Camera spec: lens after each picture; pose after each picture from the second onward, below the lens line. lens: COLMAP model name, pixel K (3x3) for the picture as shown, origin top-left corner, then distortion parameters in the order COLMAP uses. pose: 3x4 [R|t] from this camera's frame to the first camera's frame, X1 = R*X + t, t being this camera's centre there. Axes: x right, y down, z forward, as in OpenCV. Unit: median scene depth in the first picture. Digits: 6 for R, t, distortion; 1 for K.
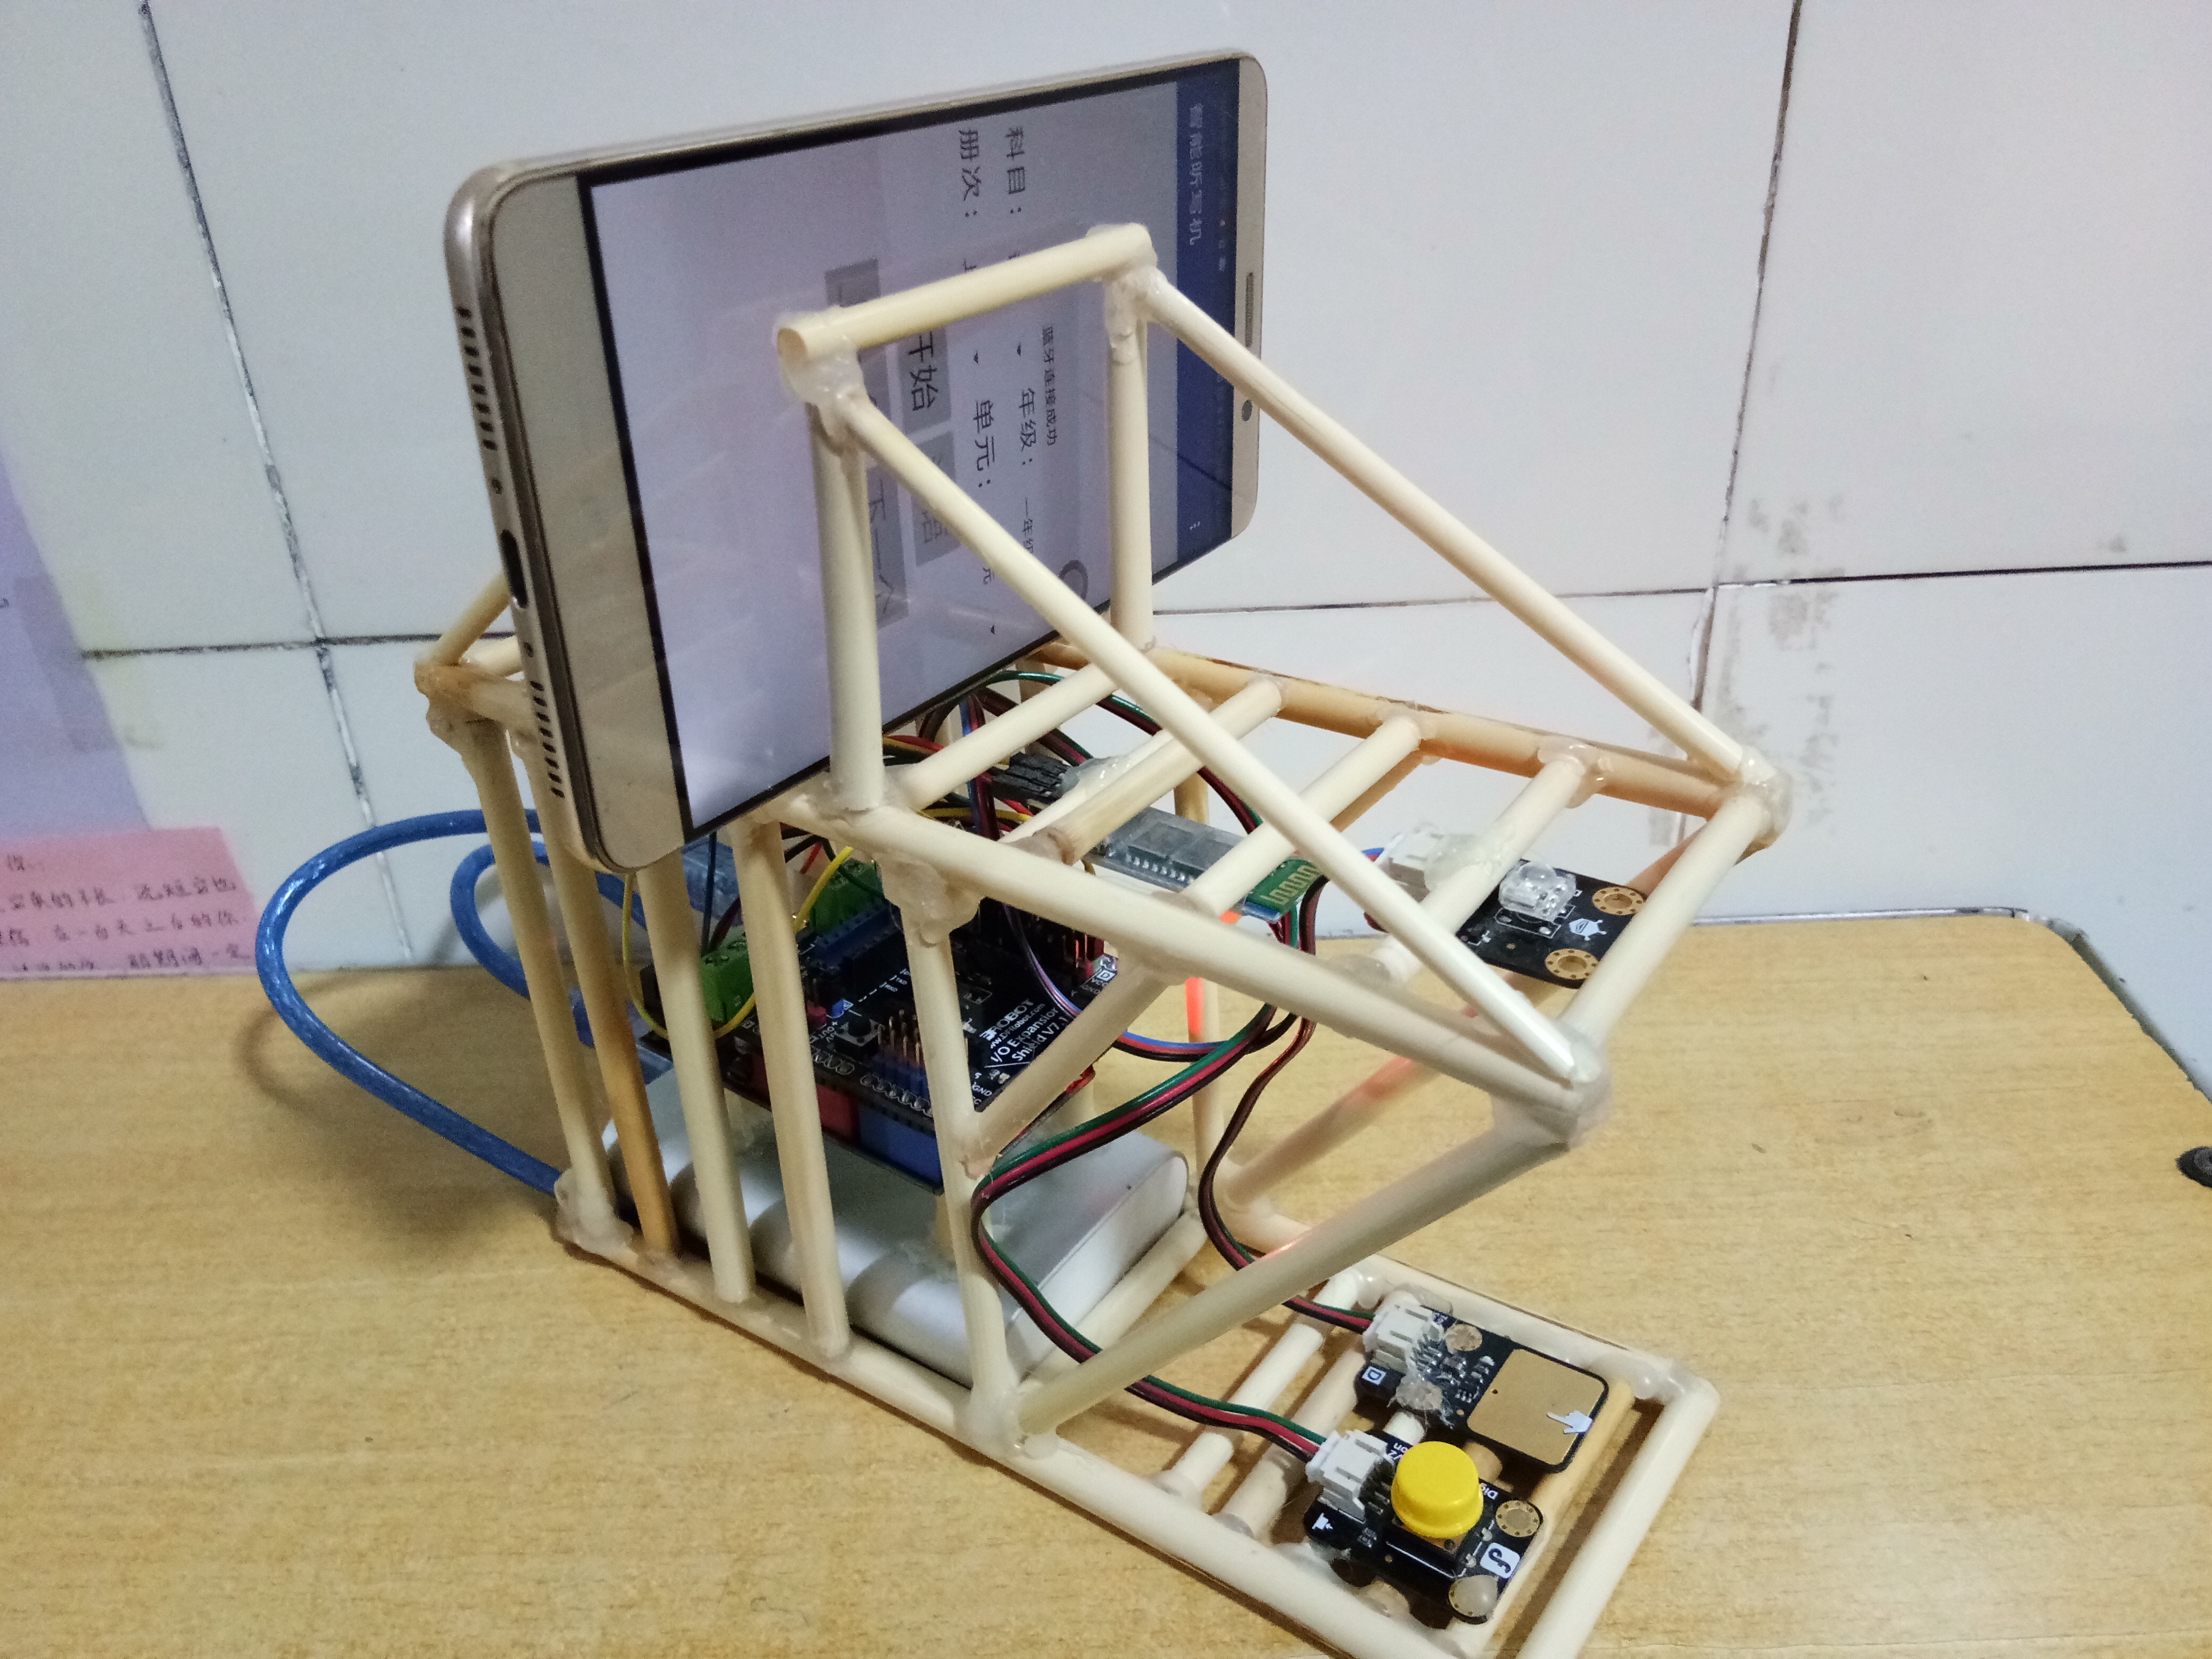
lens RADIAL K [[1822.6, 0, 1119.5], [0, 1822.6, 950.5], [0, 0, 1]] dist [0.213143, -0.332437]
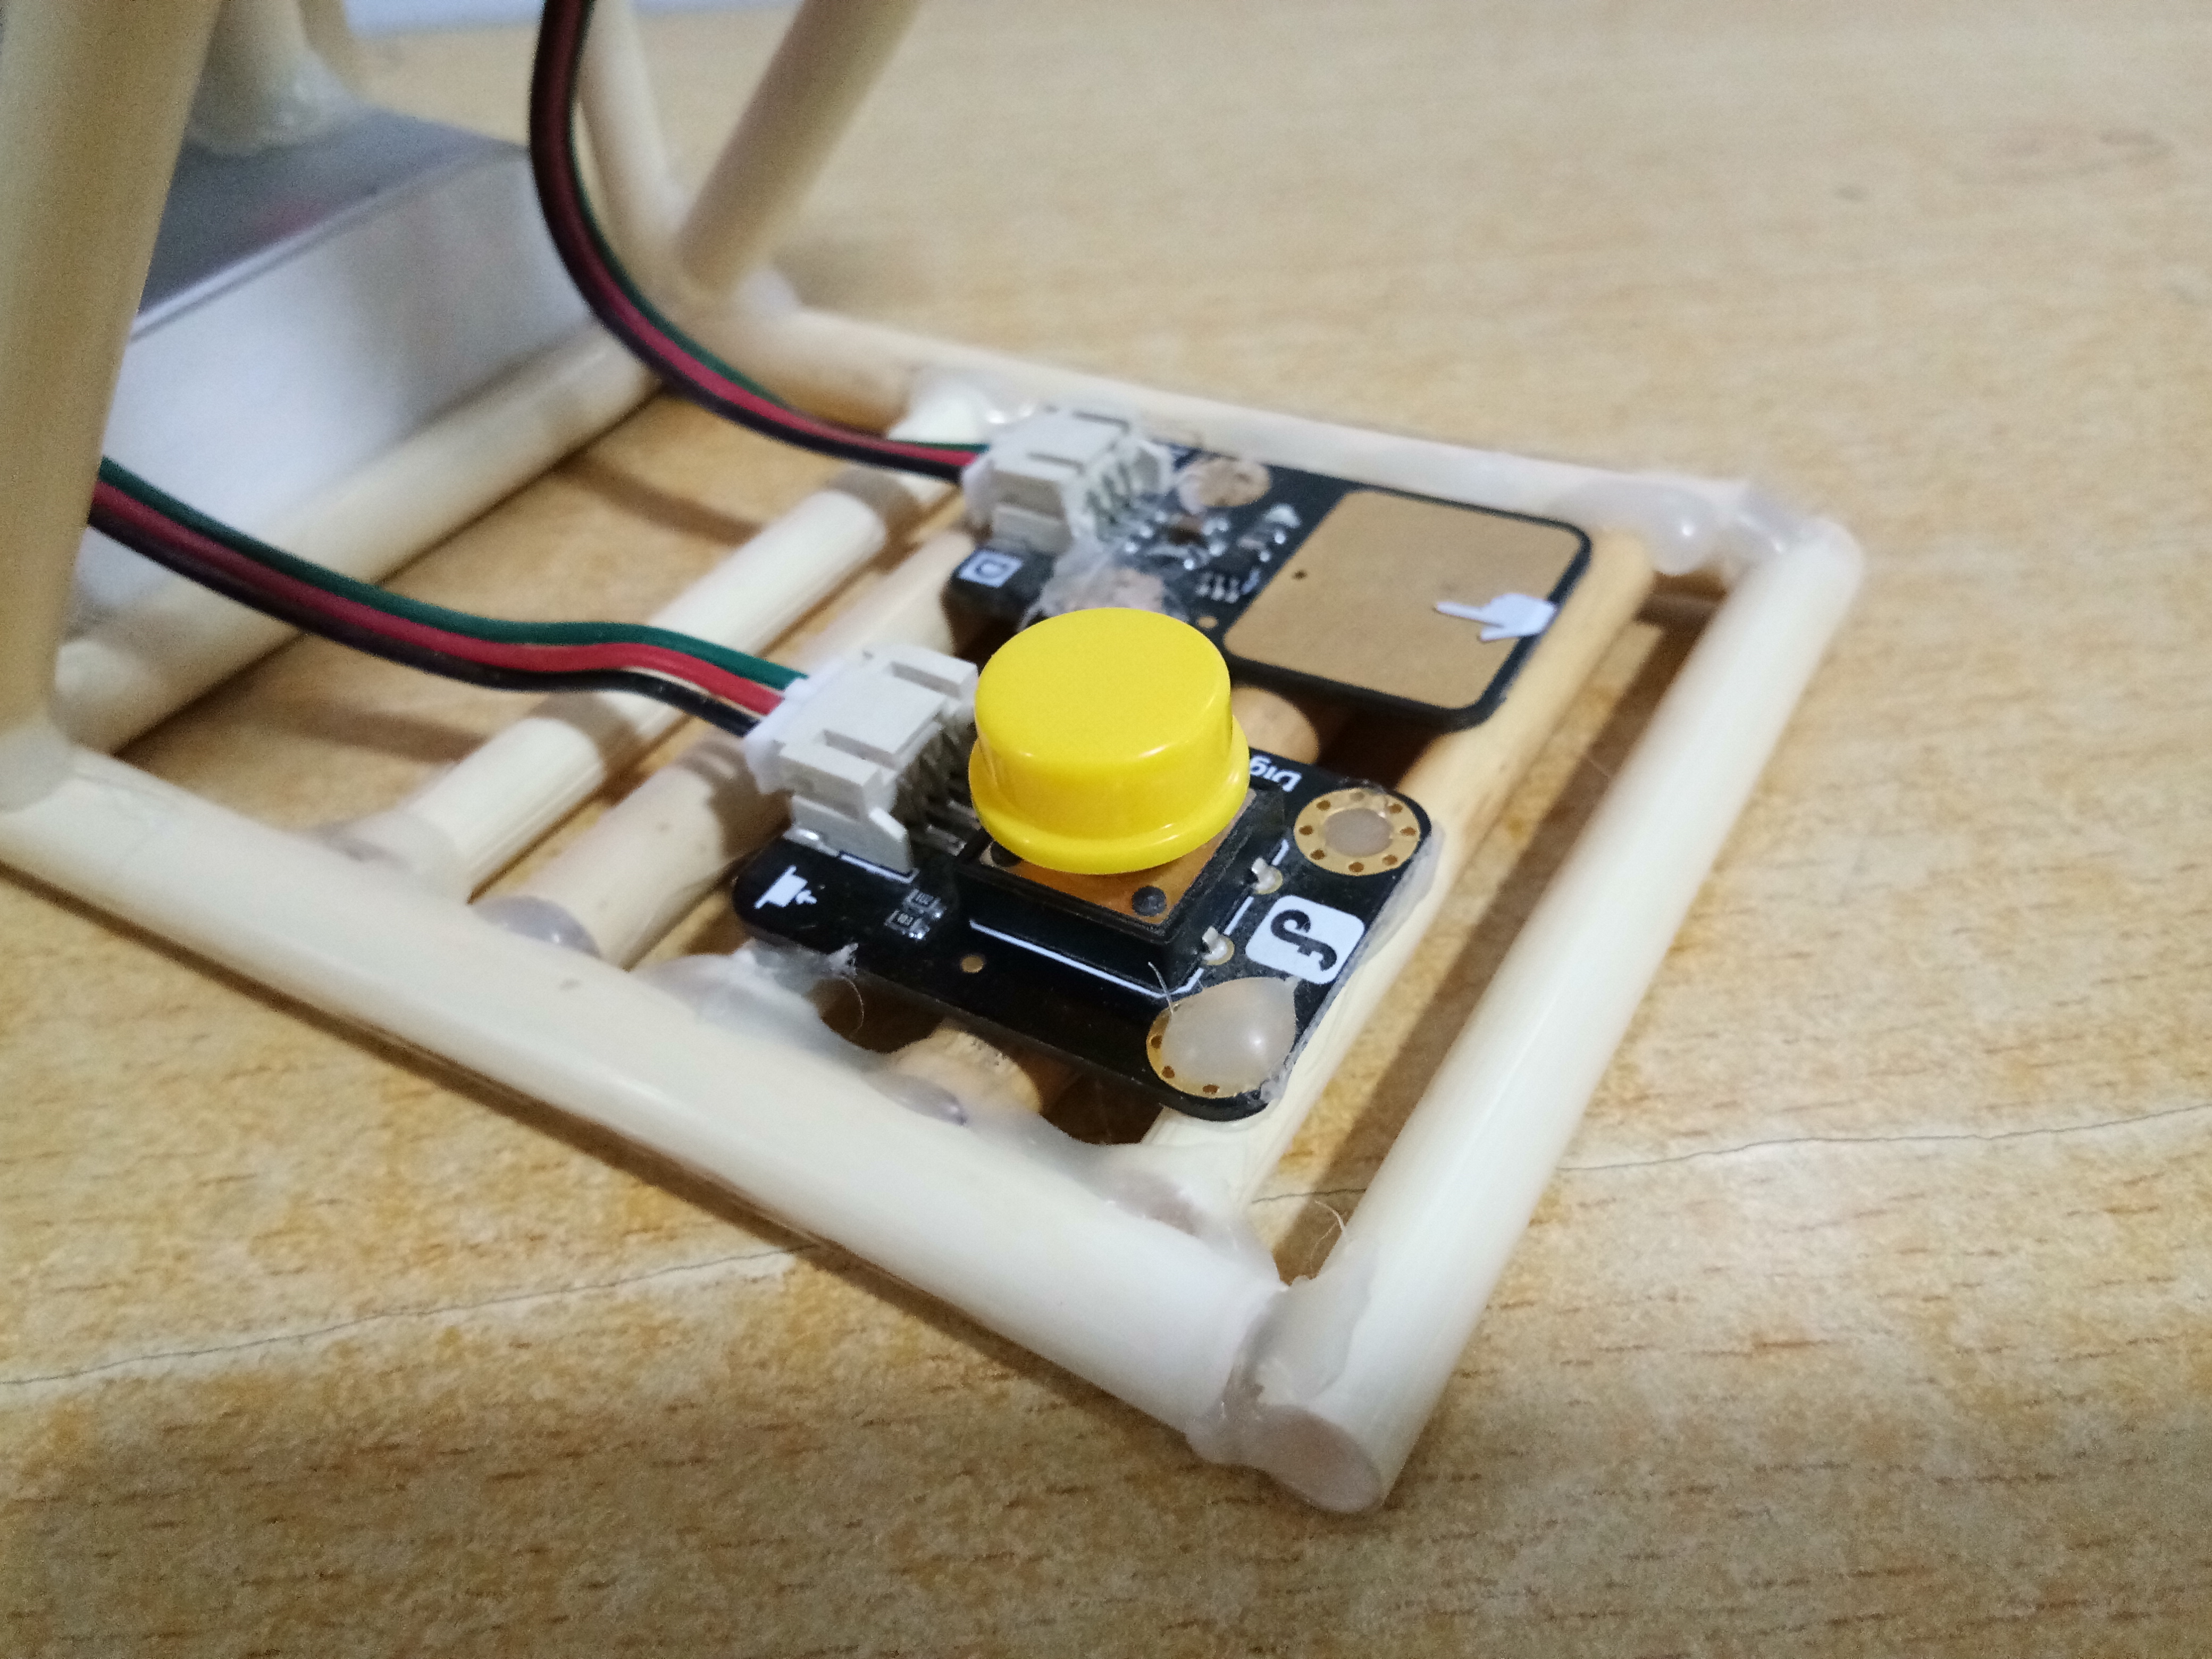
lens RADIAL K [[1940.4, 0, 1101.6], [0, 1940.4, 914.9], [0, 0, 1]] dist [0.148629, -0.280131]
pose [[0.995464, -0.059741, 0.074049, 0.128992], [0.046109, 0.983705, 0.173777, 0.235403], [-0.083224, -0.169574, 0.981997, 0.602179]]
